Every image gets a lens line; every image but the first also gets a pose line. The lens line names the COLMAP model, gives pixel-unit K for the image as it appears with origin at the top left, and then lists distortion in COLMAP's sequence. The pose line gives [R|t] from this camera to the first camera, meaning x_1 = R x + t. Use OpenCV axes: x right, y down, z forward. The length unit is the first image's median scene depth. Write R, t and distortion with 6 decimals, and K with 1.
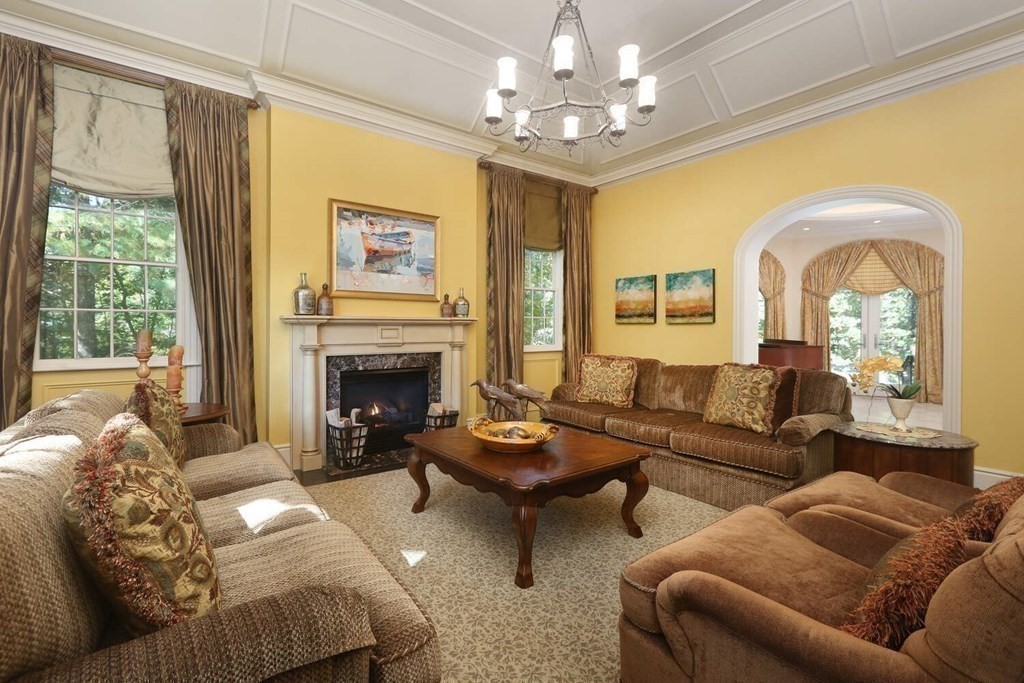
lens RADIAL K [[473.9, 0, 512.0], [0, 473.9, 341.5], [0, 0, 1]] dist [-0.000249, 0.000021]
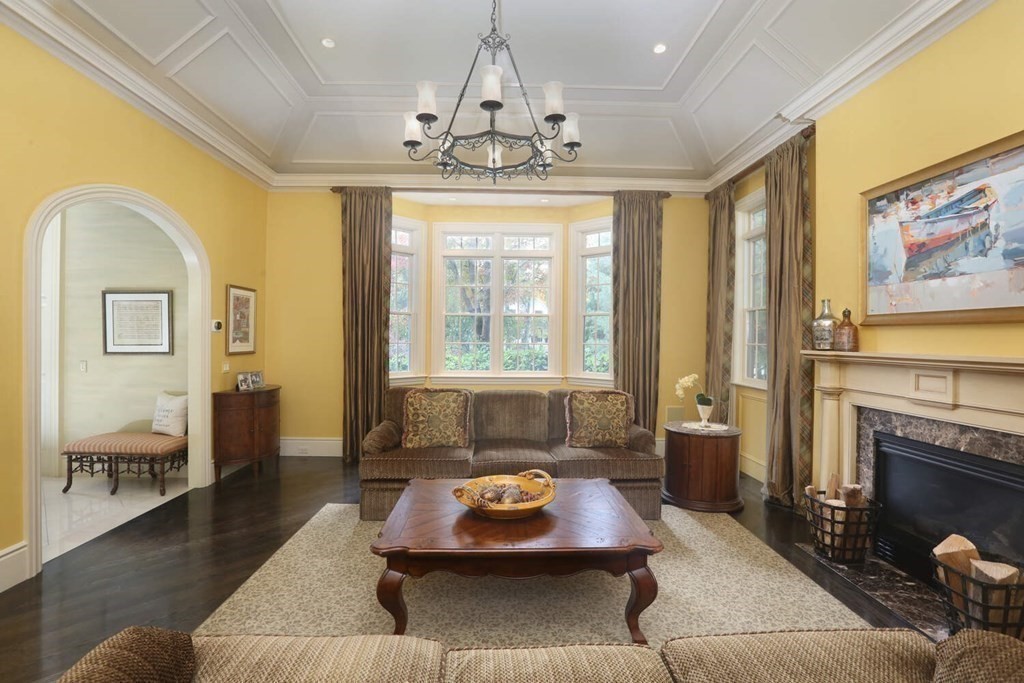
lens RADIAL K [[473.9, 0, 512.0], [0, 473.9, 341.5], [0, 0, 1]] dist [-0.000249, 0.000021]
pose [[-0.586339, 0.003777, -0.810057, 0.507972], [-0.028085, 0.999293, 0.024988, -0.069426], [0.809579, 0.037402, -0.585818, 0.945662]]
